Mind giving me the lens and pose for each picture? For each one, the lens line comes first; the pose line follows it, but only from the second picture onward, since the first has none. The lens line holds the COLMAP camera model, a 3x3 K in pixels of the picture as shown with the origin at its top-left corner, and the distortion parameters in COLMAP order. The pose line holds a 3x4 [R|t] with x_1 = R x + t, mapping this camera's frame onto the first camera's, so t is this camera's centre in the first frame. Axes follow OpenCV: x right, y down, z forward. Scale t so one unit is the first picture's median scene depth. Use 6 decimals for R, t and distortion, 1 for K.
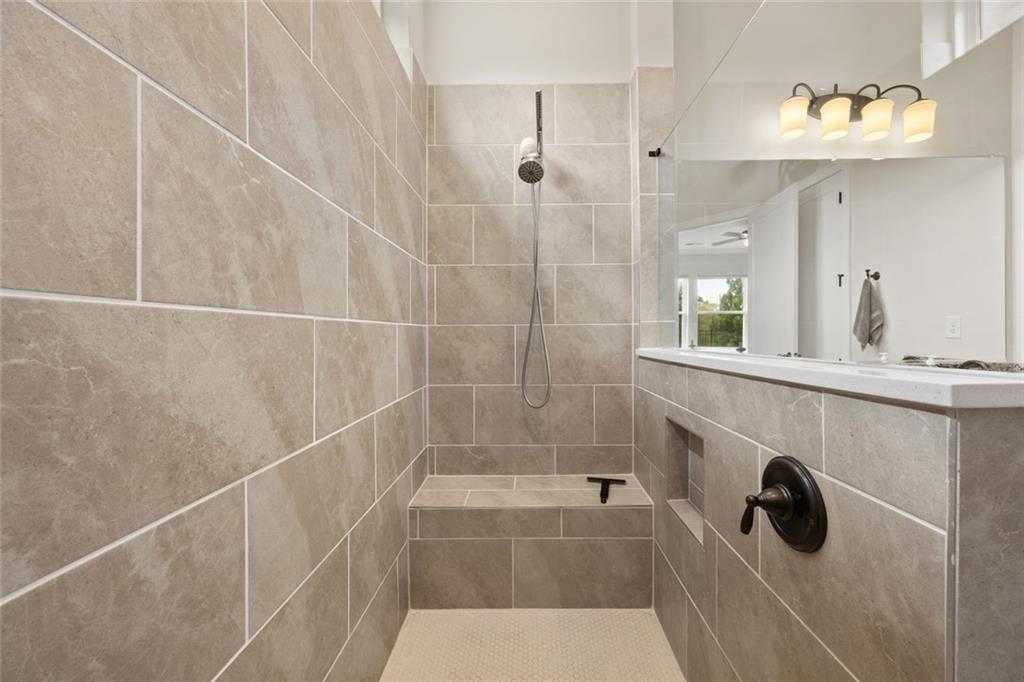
lens RADIAL K [[392.2, 0, 521.2], [0, 392.2, 335.0], [0, 0, 1]] dist [-0.000088, 0.000468]
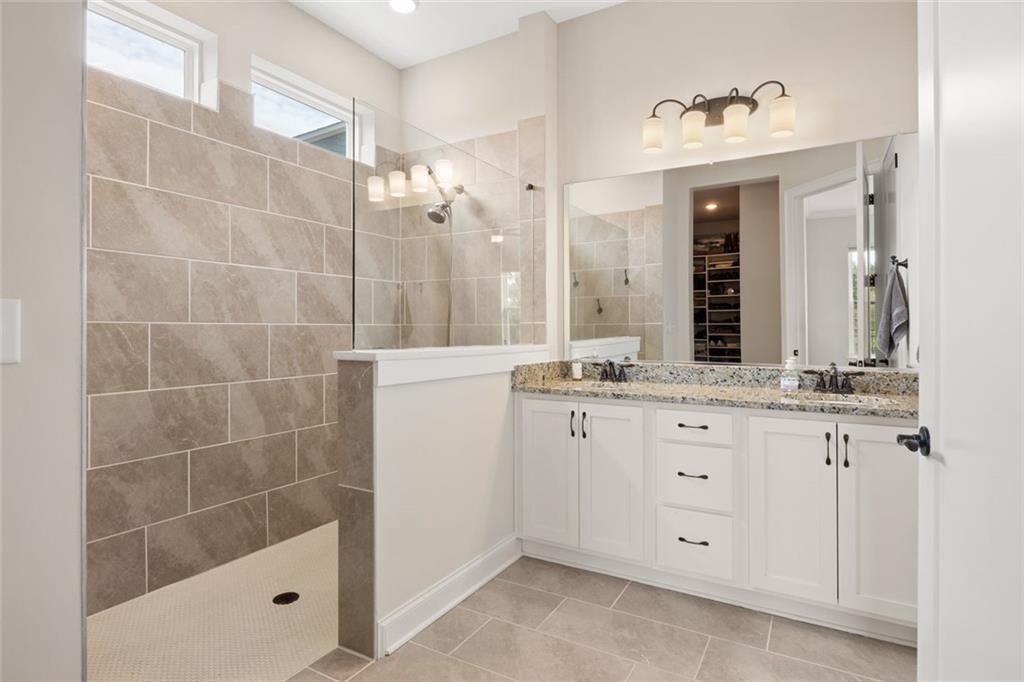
lens RADIAL K [[543.7, 0, 508.6], [0, 543.7, 331.7], [0, 0, 1]] dist [-0.004326, 0.000721]
pose [[0.860059, 0.013166, -0.510025, 2.252040], [-0.010081, 0.999910, 0.008812, -0.040648], [0.510095, -0.002437, 0.860114, -0.988148]]
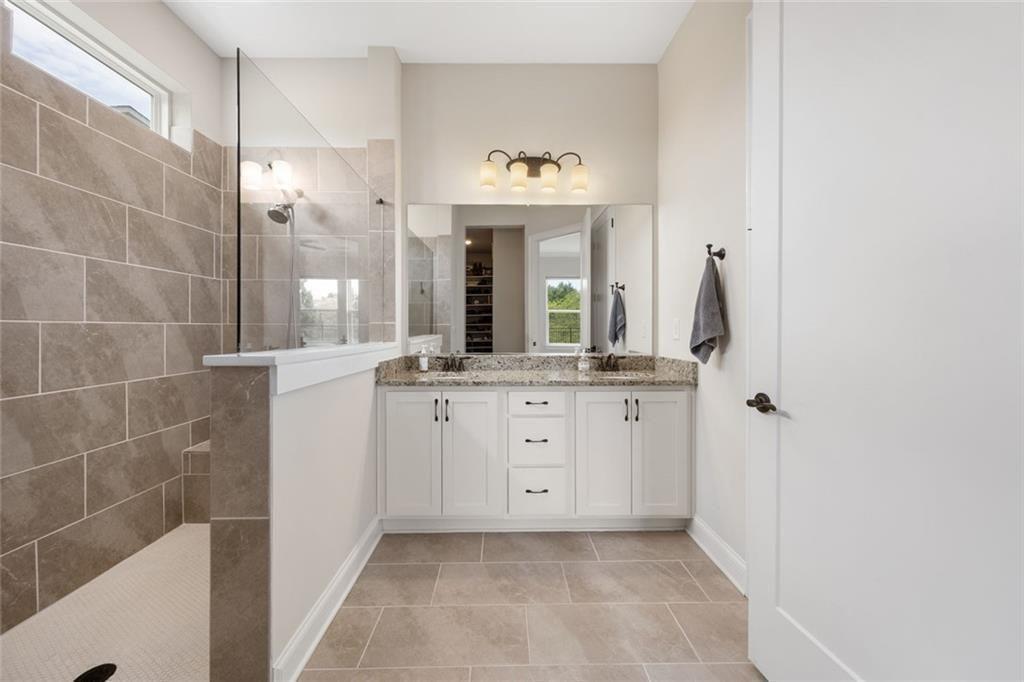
lens RADIAL K [[392.2, 0, 508.9], [0, 392.2, 331.7], [0, 0, 1]] dist [-0.000088, 0.000468]
pose [[0.999894, 0.010359, 0.010275, 1.524147], [-0.010414, 0.999932, 0.005283, -0.030376], [-0.010220, -0.005390, 0.999933, -0.756345]]
